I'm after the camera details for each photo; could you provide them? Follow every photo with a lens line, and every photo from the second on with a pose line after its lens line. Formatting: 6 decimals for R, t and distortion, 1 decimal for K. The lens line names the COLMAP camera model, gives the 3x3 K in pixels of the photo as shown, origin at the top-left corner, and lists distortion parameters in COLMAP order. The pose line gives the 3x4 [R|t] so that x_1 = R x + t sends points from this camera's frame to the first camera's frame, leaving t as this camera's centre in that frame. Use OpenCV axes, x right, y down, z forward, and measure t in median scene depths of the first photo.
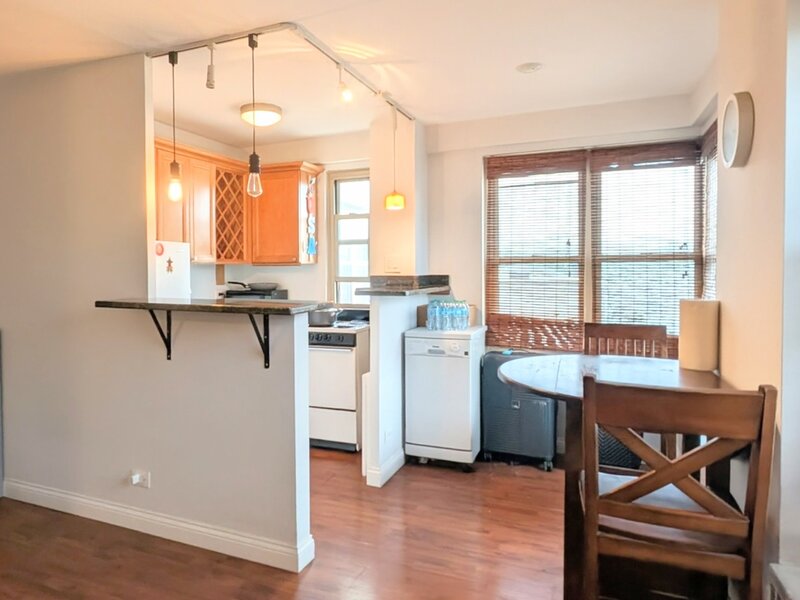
lens RADIAL K [[543.4, 0, 335.5], [0, 543.4, 284.9], [0, 0, 1]] dist [0.002669, 0.000587]
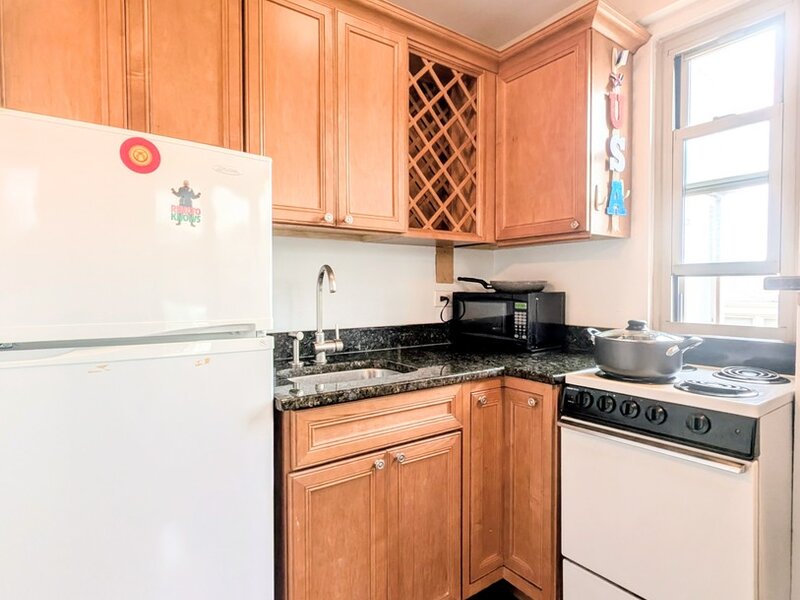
lens RADIAL K [[450.6, 0, 400.0], [0, 450.6, 300.0], [0, 0, 1]] dist [0.002660, 0.000189]
pose [[0.873706, 0.017038, -0.486155, -0.018027], [-0.017996, 0.999834, 0.002698, 0.020086], [0.486121, 0.006391, 0.873868, 0.609196]]
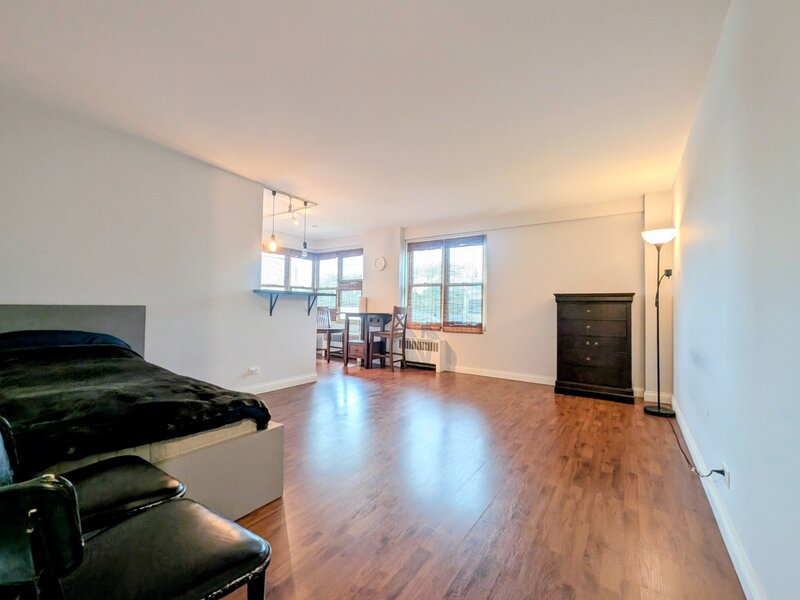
lens RADIAL K [[336.6, 0, 400.0], [0, 336.6, 300.0], [0, 0, 1]] dist [0.002247, 0.000265]
pose [[0.163721, 0.029612, 0.986062, -1.064212], [0.011510, 0.999424, -0.031924, 0.077324], [-0.986440, 0.016577, 0.163285, 0.121907]]
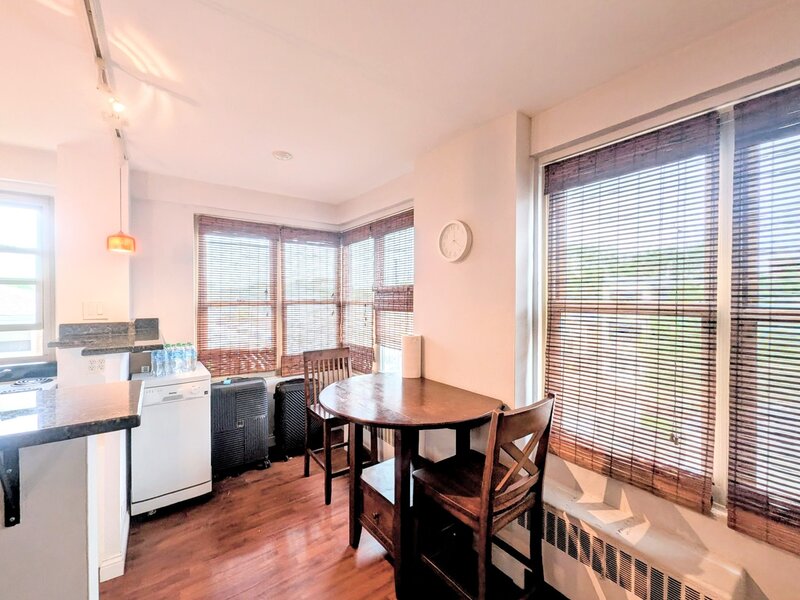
lens RADIAL K [[336.6, 0, 400.0], [0, 336.6, 300.0], [0, 0, 1]] dist [0.002247, 0.000265]
pose [[0.478520, -0.002317, 0.878074, -0.137659], [0.021580, 0.999725, -0.009123, -0.036904], [-0.877811, 0.023314, 0.478439, 0.276263]]
